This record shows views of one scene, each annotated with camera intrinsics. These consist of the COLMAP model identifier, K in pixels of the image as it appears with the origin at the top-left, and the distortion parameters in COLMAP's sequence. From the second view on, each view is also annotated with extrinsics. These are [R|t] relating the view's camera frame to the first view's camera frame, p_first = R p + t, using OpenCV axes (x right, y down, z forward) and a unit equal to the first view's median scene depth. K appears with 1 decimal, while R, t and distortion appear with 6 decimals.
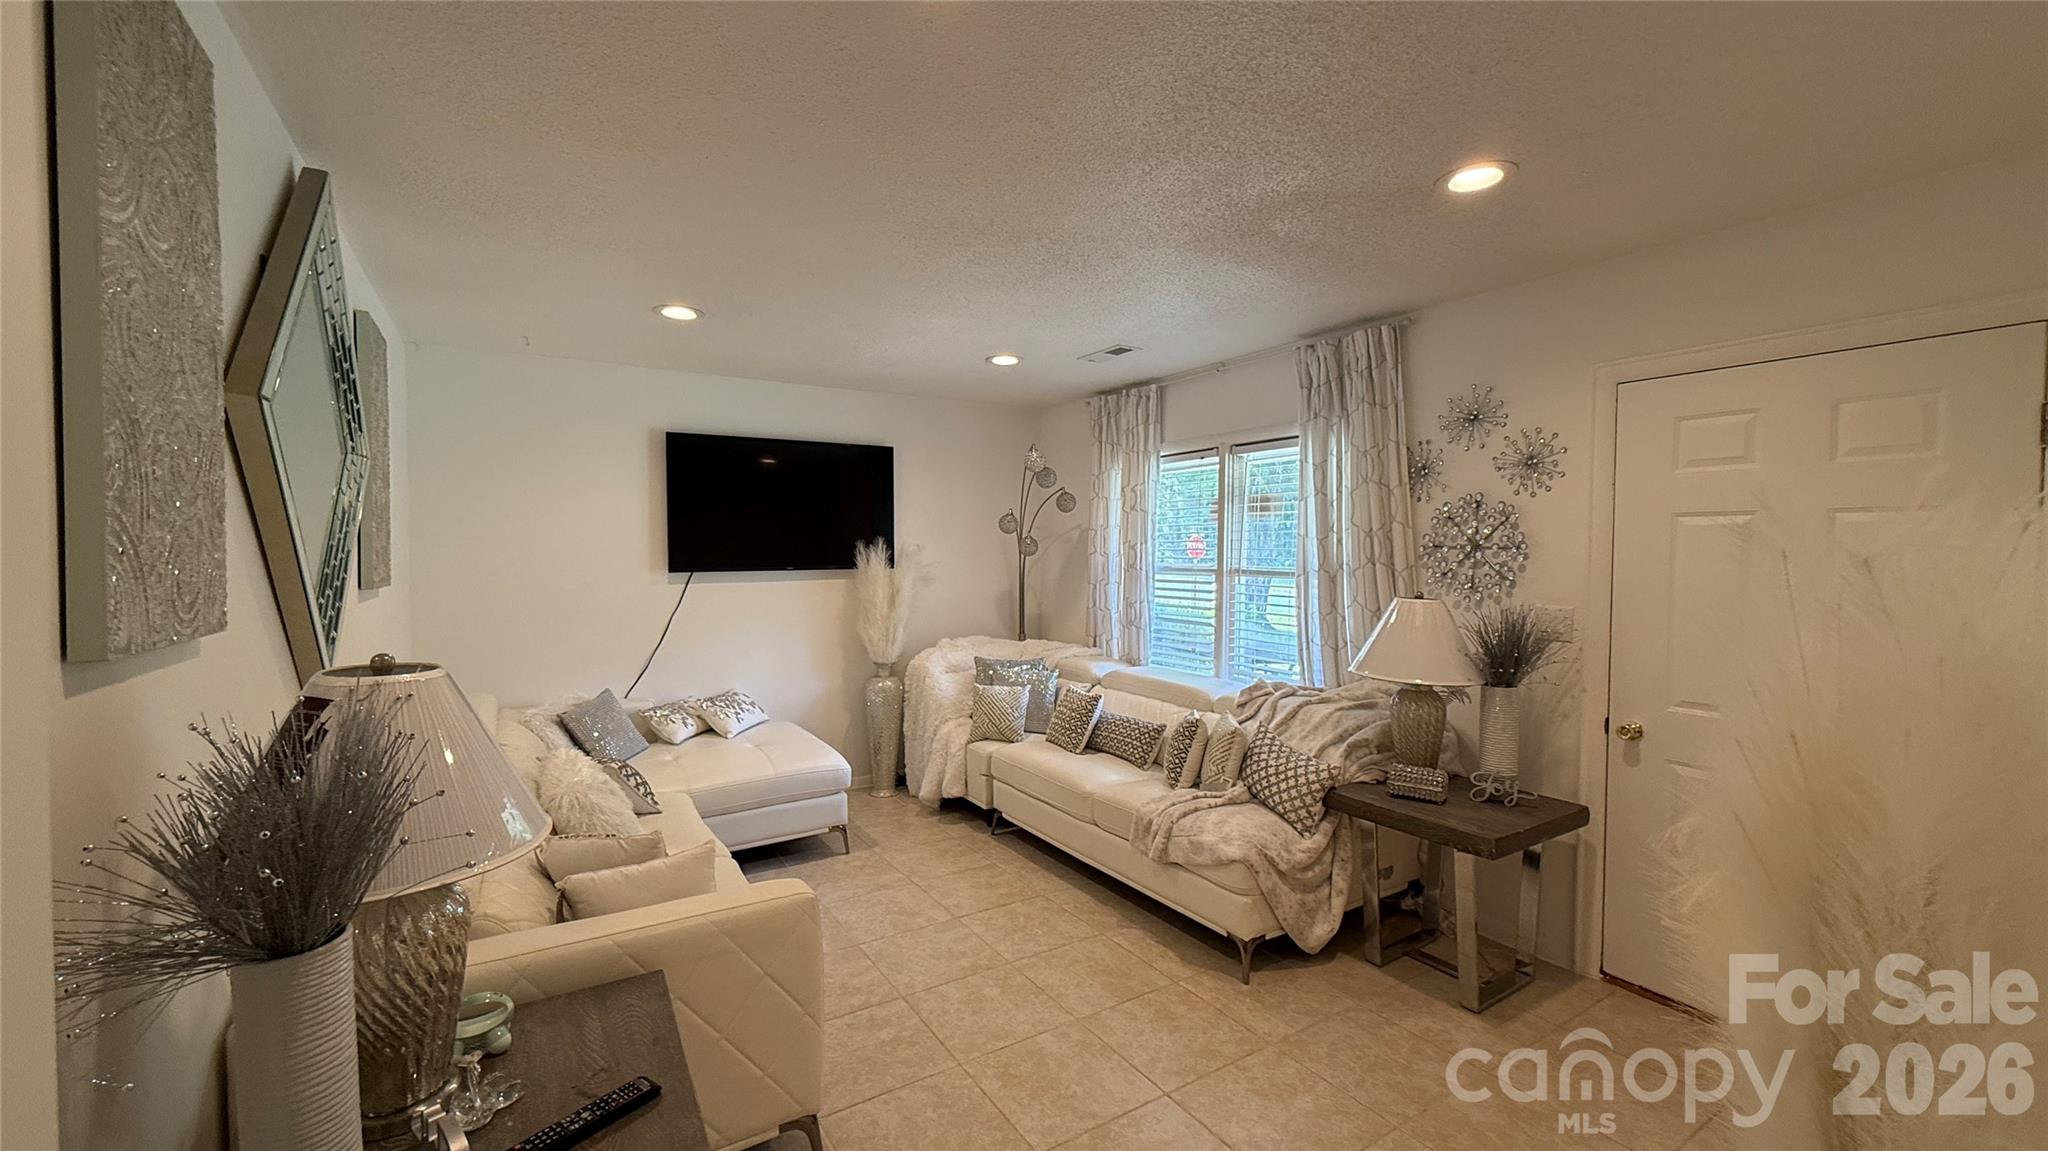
lens RADIAL K [[814.1, 0, 1029.4], [0, 814.1, 573.3], [0, 0, 1]] dist [0.000229, -0.000350]
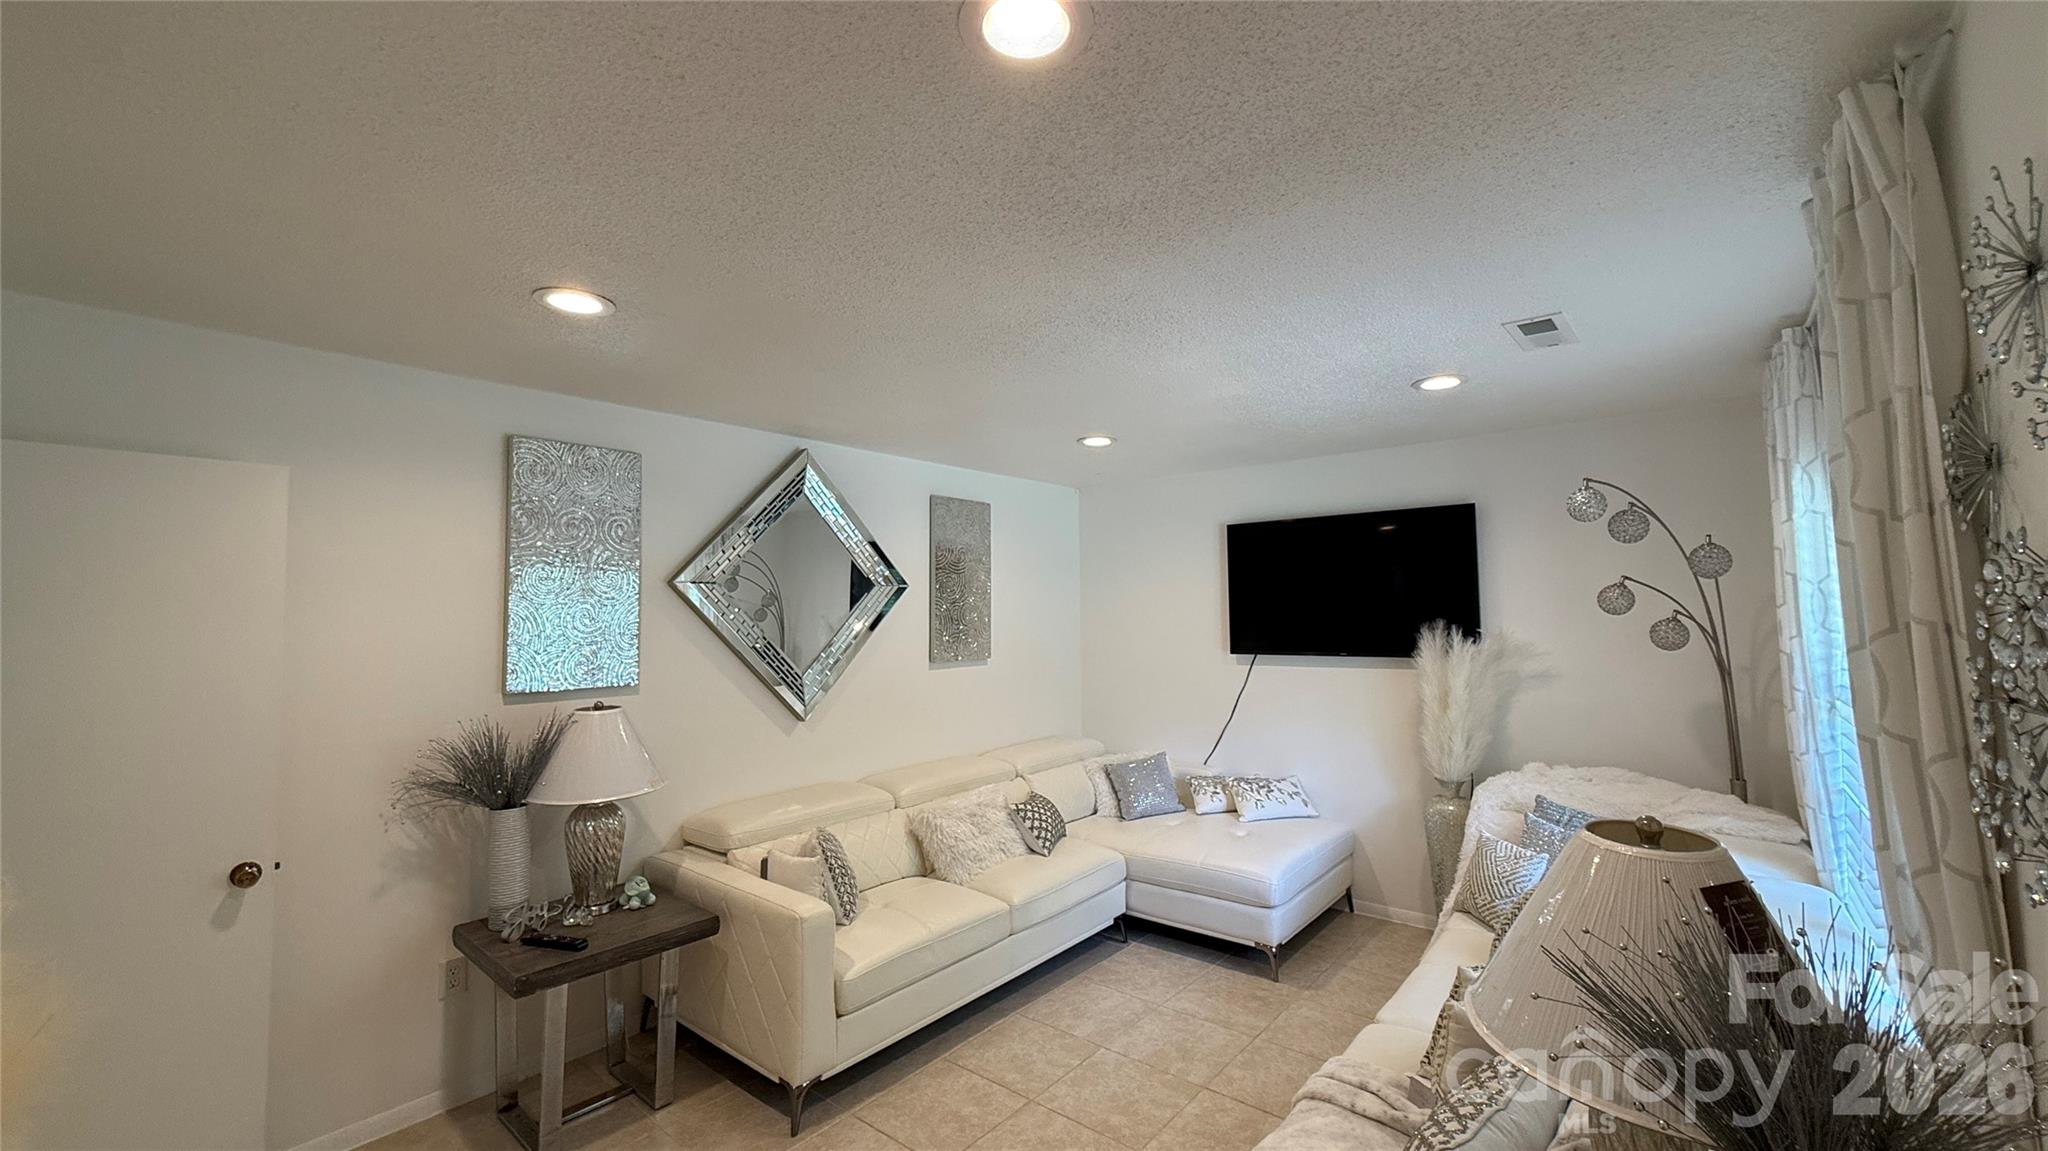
lens RADIAL K [[814.1, 0, 1029.4], [0, 814.1, 573.3], [0, 0, 1]] dist [0.000229, -0.000350]
pose [[0.309618, -0.050498, -0.949519, 0.508195], [-0.016530, 0.998152, -0.058475, -0.040374], [0.950717, 0.033800, 0.308211, 0.413408]]
